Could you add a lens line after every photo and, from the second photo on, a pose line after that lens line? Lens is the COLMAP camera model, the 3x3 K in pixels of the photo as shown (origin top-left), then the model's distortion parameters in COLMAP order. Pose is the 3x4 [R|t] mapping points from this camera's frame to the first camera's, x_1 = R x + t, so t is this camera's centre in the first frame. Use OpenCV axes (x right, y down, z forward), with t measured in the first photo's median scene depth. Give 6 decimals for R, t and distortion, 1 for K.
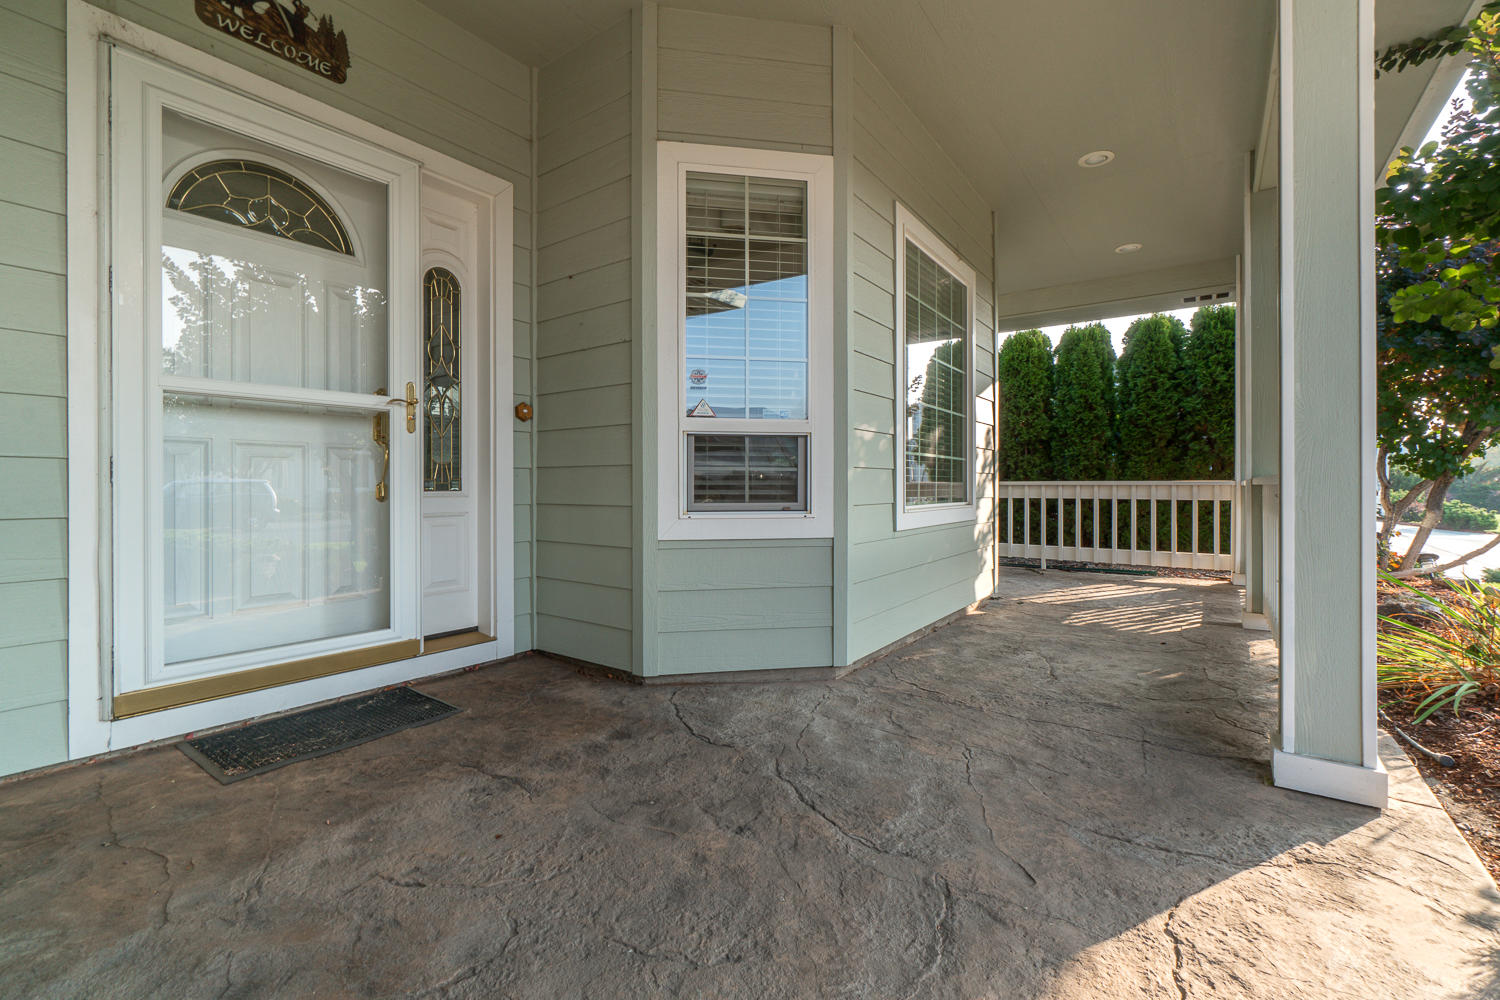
lens RADIAL K [[638.6, 0, 744.2], [0, 638.6, 488.4], [0, 0, 1]] dist [-0.000229, 0.000568]
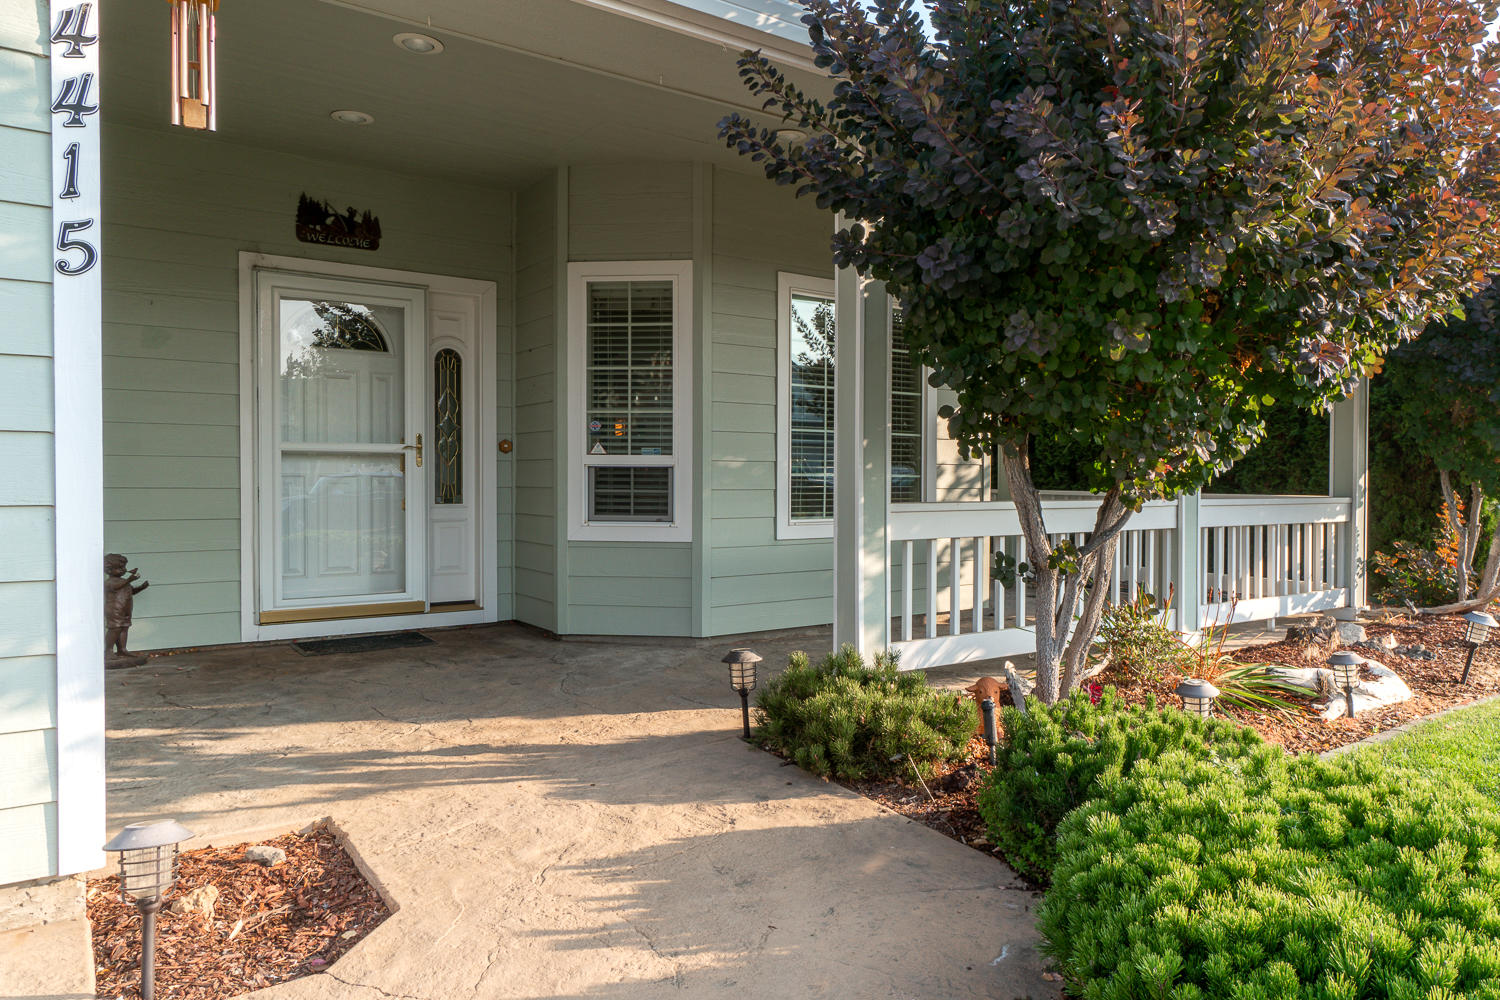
lens RADIAL K [[878.0, 0, 753.5], [0, 878.0, 502.1], [0, 0, 1]] dist [0.021749, -0.000152]
pose [[0.959264, 0.011497, -0.282276, 0.820327], [-0.007210, 0.999842, 0.016220, -0.040064], [0.282418, -0.013524, 0.959196, -0.780244]]
